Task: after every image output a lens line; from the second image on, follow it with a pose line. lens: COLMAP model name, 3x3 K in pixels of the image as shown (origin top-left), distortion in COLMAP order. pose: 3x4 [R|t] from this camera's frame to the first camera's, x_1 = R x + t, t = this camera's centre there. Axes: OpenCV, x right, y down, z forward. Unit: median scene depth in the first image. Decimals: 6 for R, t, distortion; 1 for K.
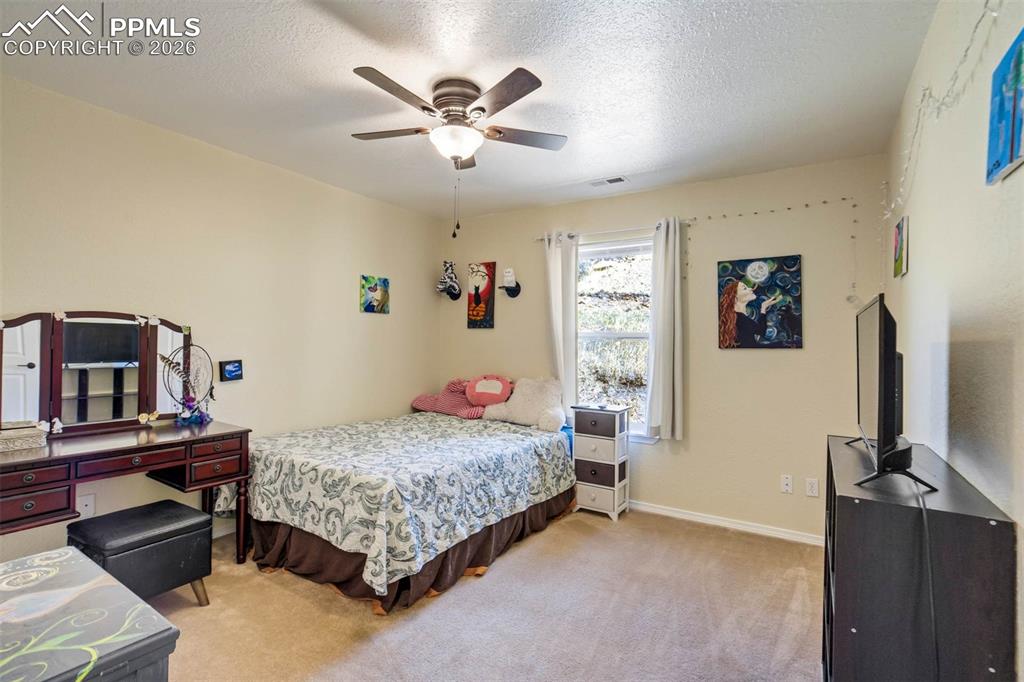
lens RADIAL K [[478.2, 0, 515.2], [0, 478.2, 341.3], [0, 0, 1]] dist [-0.042894, 0.020007]
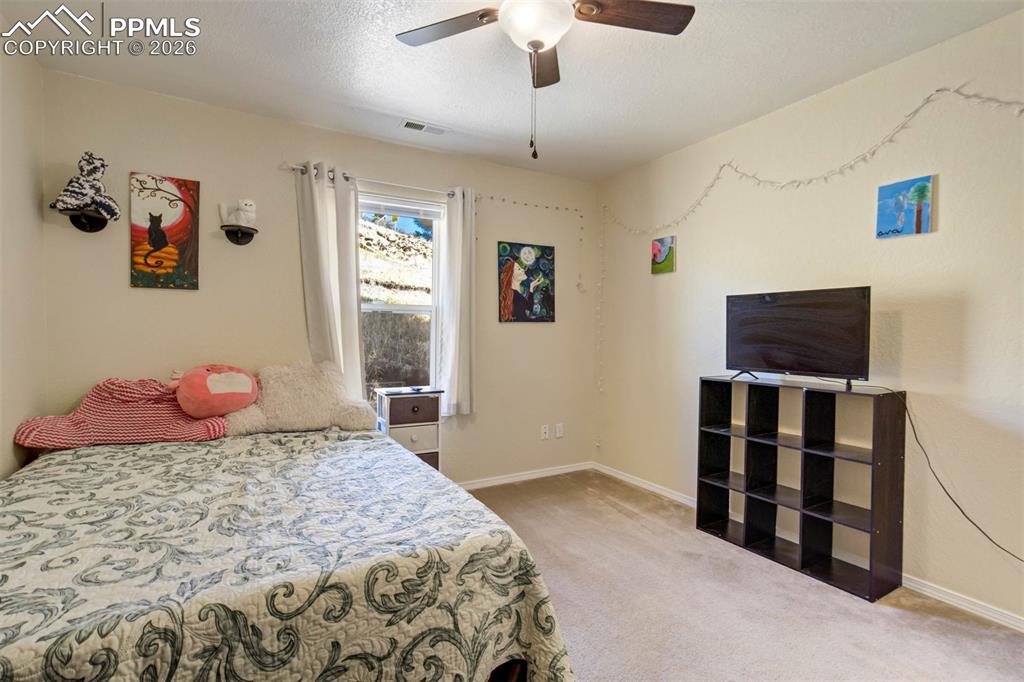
lens RADIAL K [[478.2, 0, 515.2], [0, 478.2, 341.3], [0, 0, 1]] dist [-0.042894, 0.020007]
pose [[0.452619, -0.029587, 0.891213, -0.545693], [-0.003814, 0.999376, 0.035115, 0.021147], [-0.891696, -0.019293, 0.452224, 0.493002]]
